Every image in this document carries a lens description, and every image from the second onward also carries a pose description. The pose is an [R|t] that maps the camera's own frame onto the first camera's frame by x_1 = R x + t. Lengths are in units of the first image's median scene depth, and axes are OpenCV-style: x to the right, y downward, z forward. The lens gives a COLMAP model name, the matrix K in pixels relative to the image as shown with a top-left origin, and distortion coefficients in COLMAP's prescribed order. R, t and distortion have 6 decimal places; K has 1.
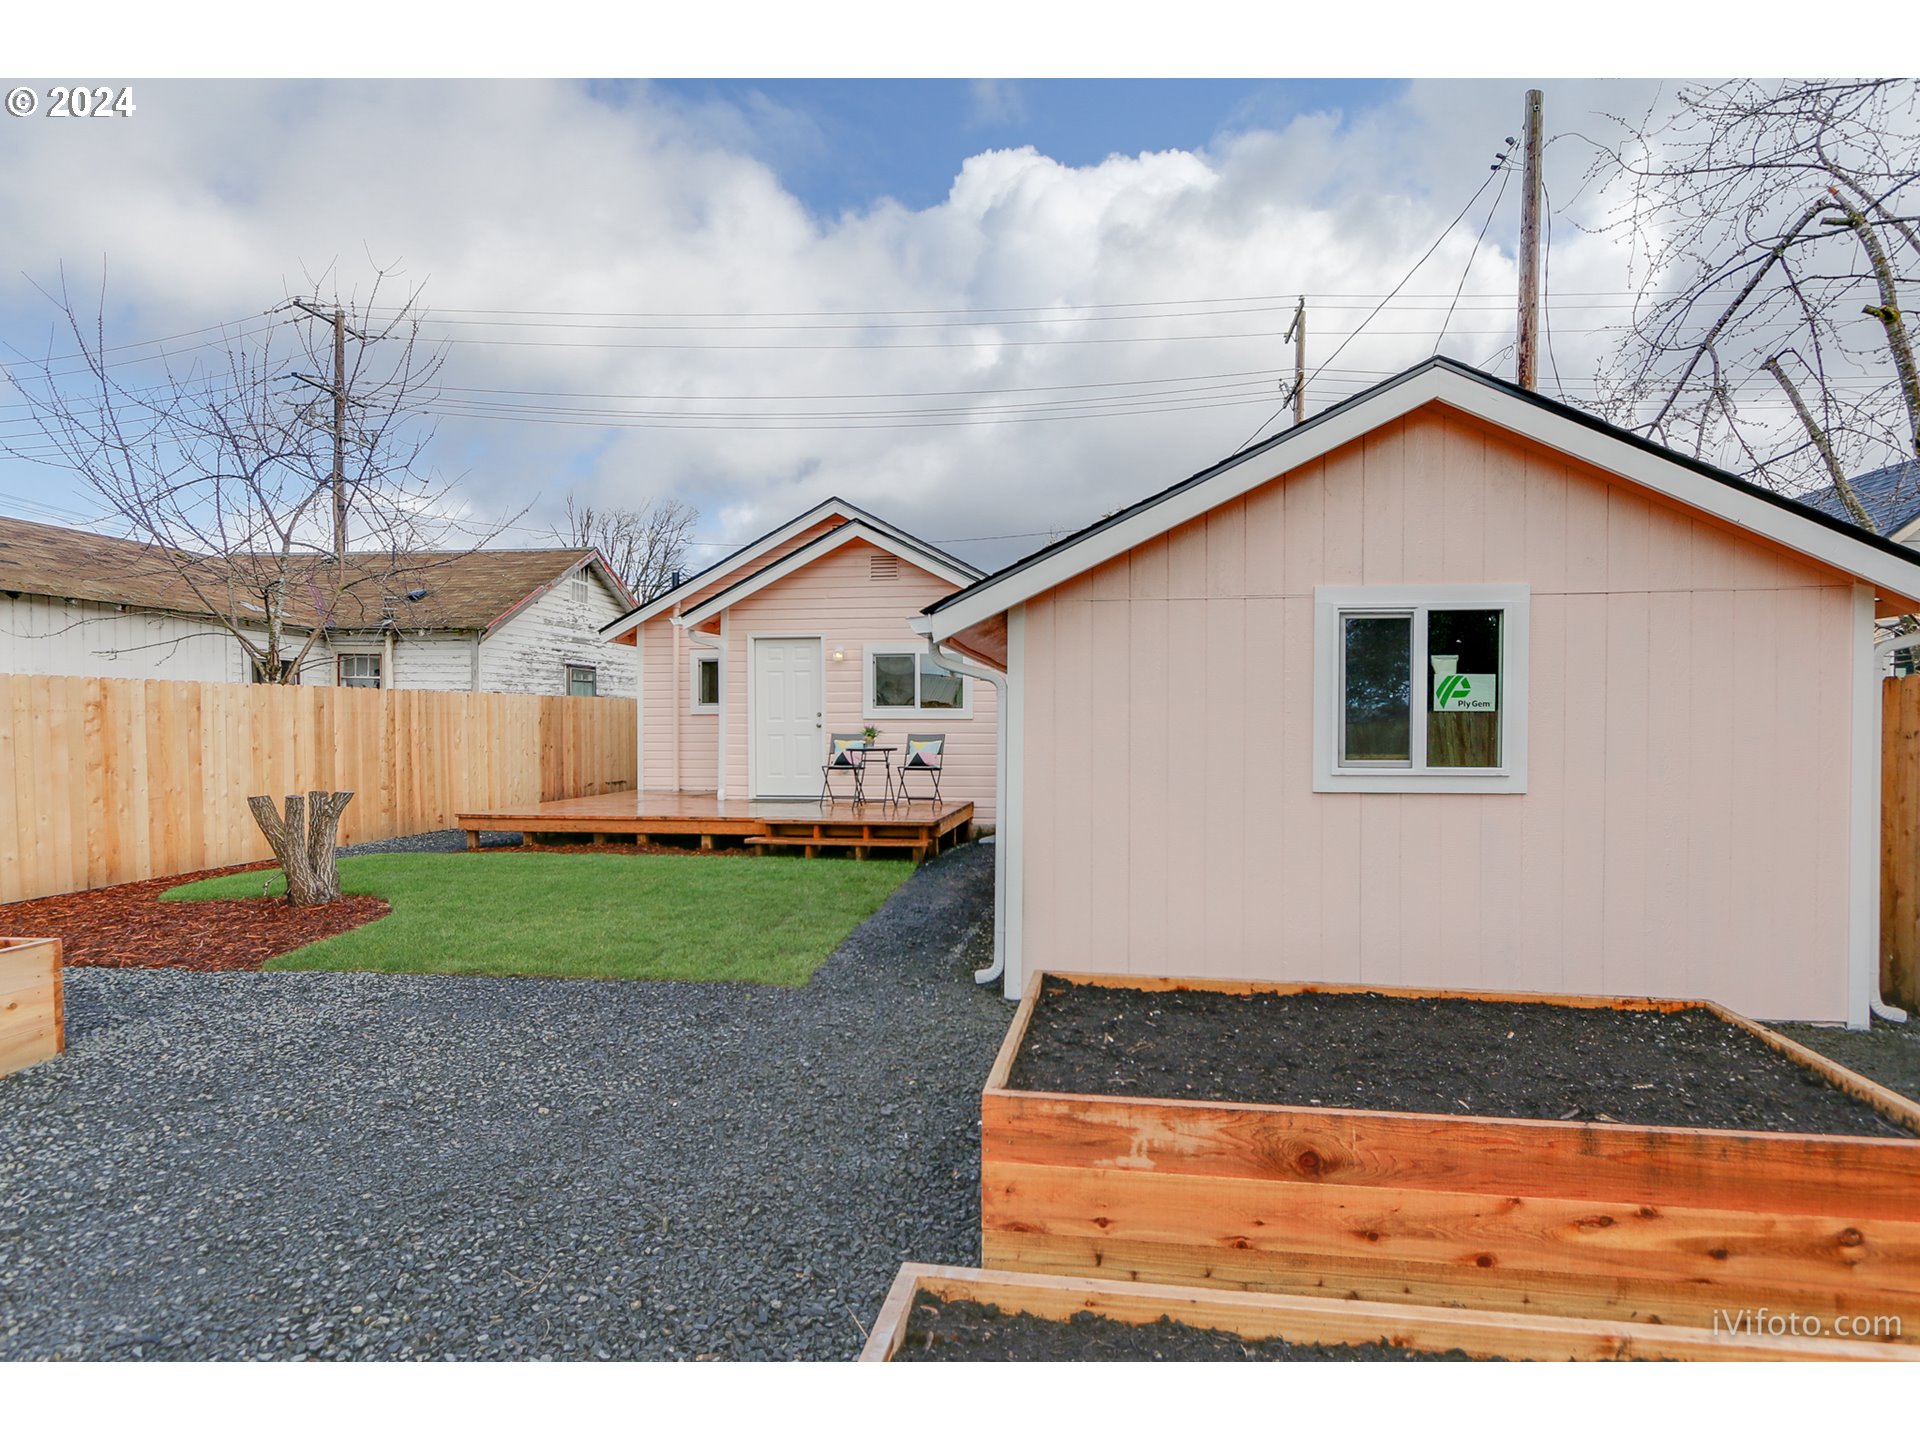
lens RADIAL K [[1508.7, 0, 1011.2], [0, 1508.7, 771.7], [0, 0, 1]] dist [0.006277, -0.002293]
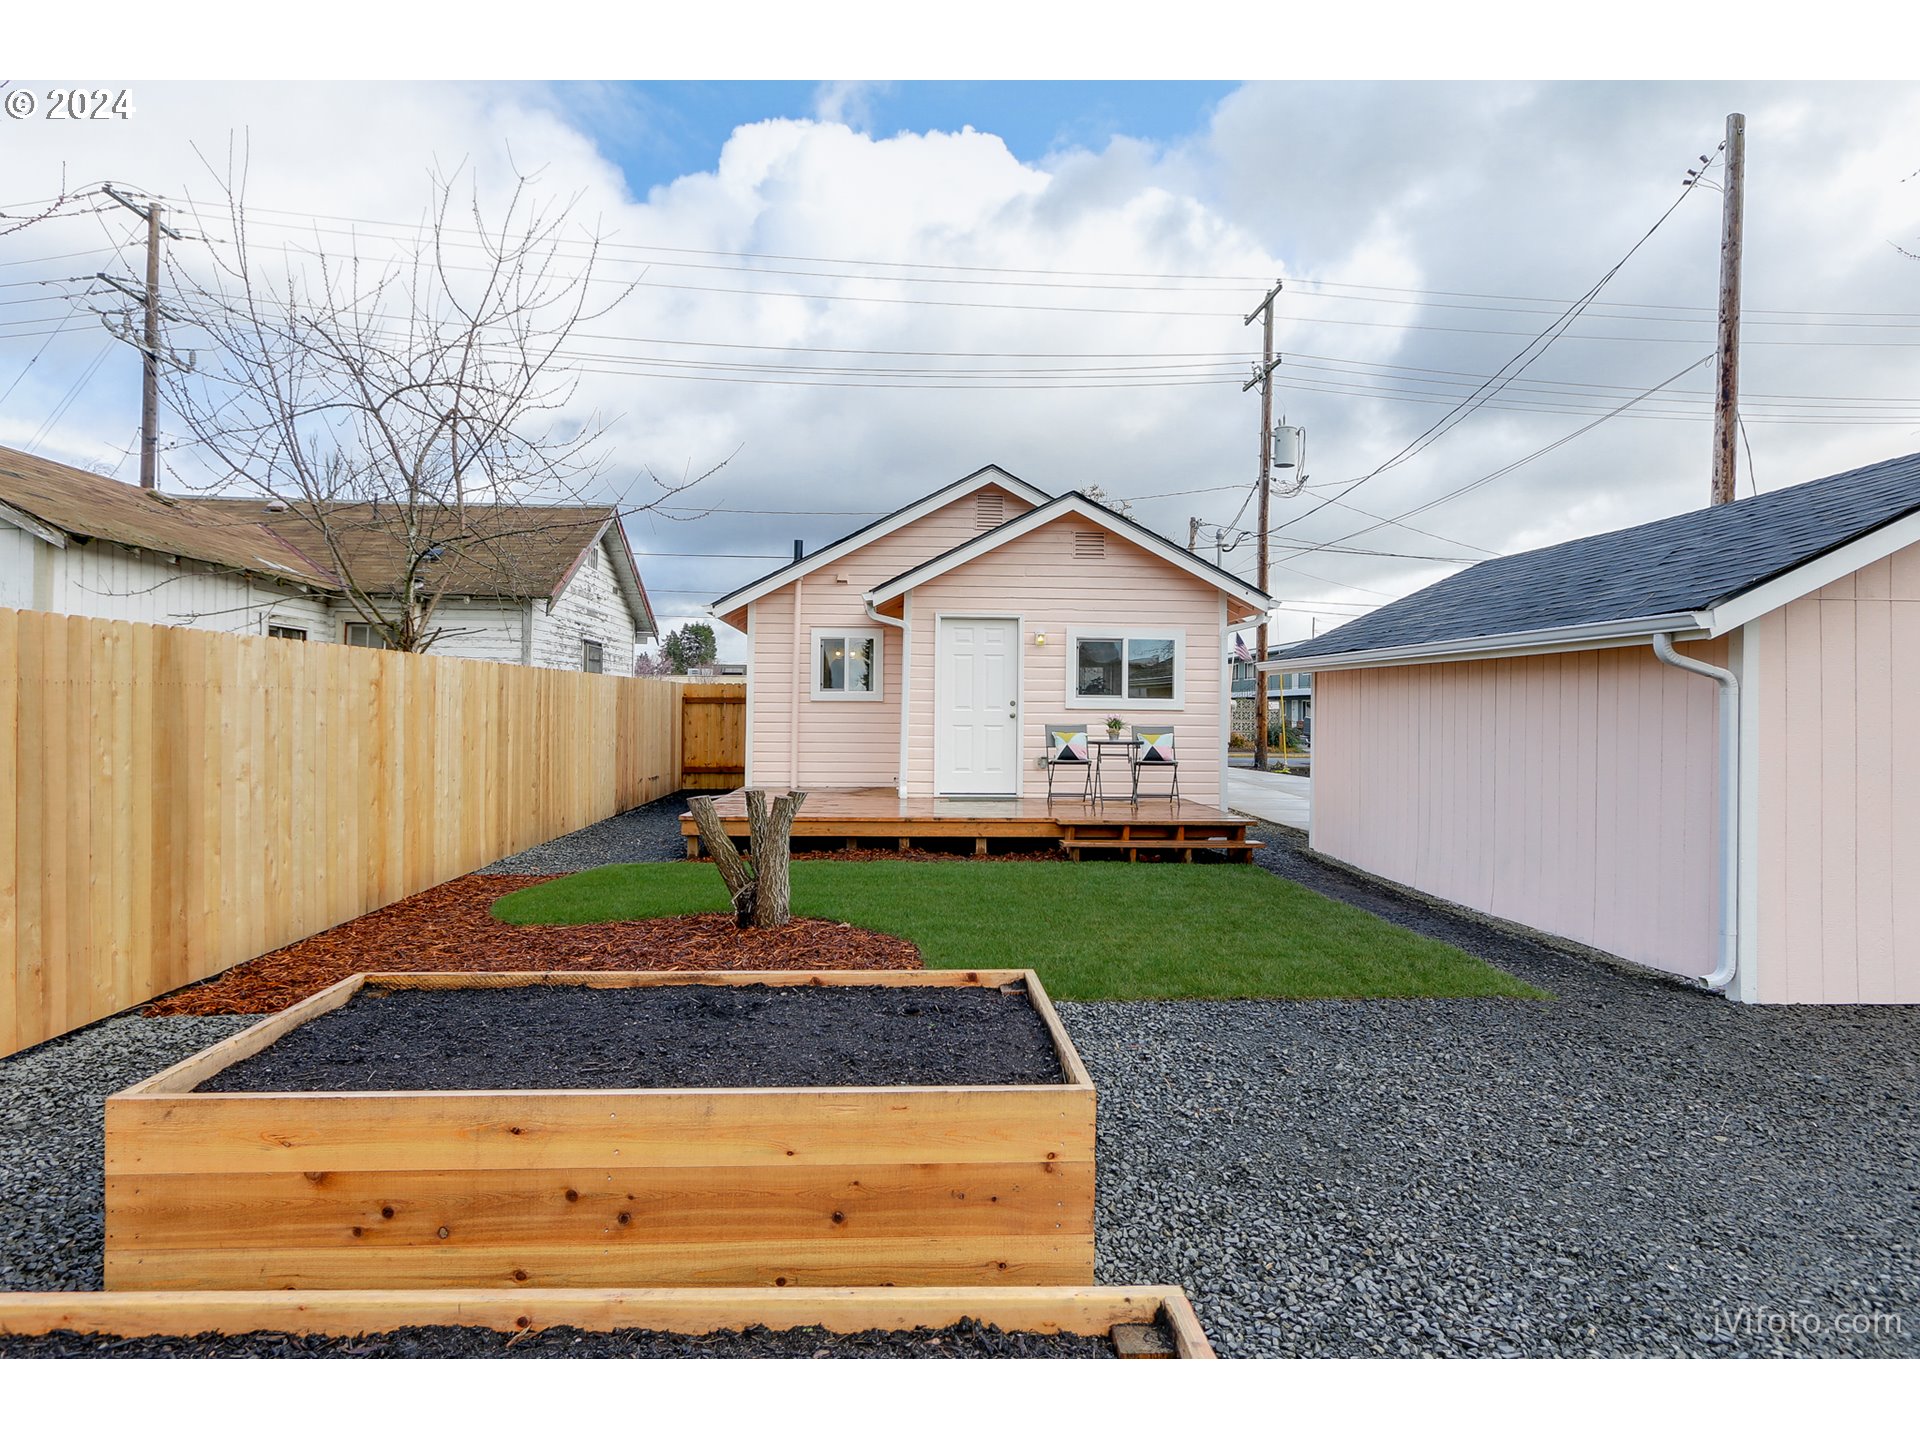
lens RADIAL K [[1508.7, 0, 1011.2], [0, 1508.7, 771.7], [0, 0, 1]] dist [0.006277, -0.002293]
pose [[0.958730, 0.000193, 0.284317, -0.390449], [-0.001954, 0.999981, 0.005909, -0.002226], [-0.284311, -0.006220, 0.958712, 0.128642]]
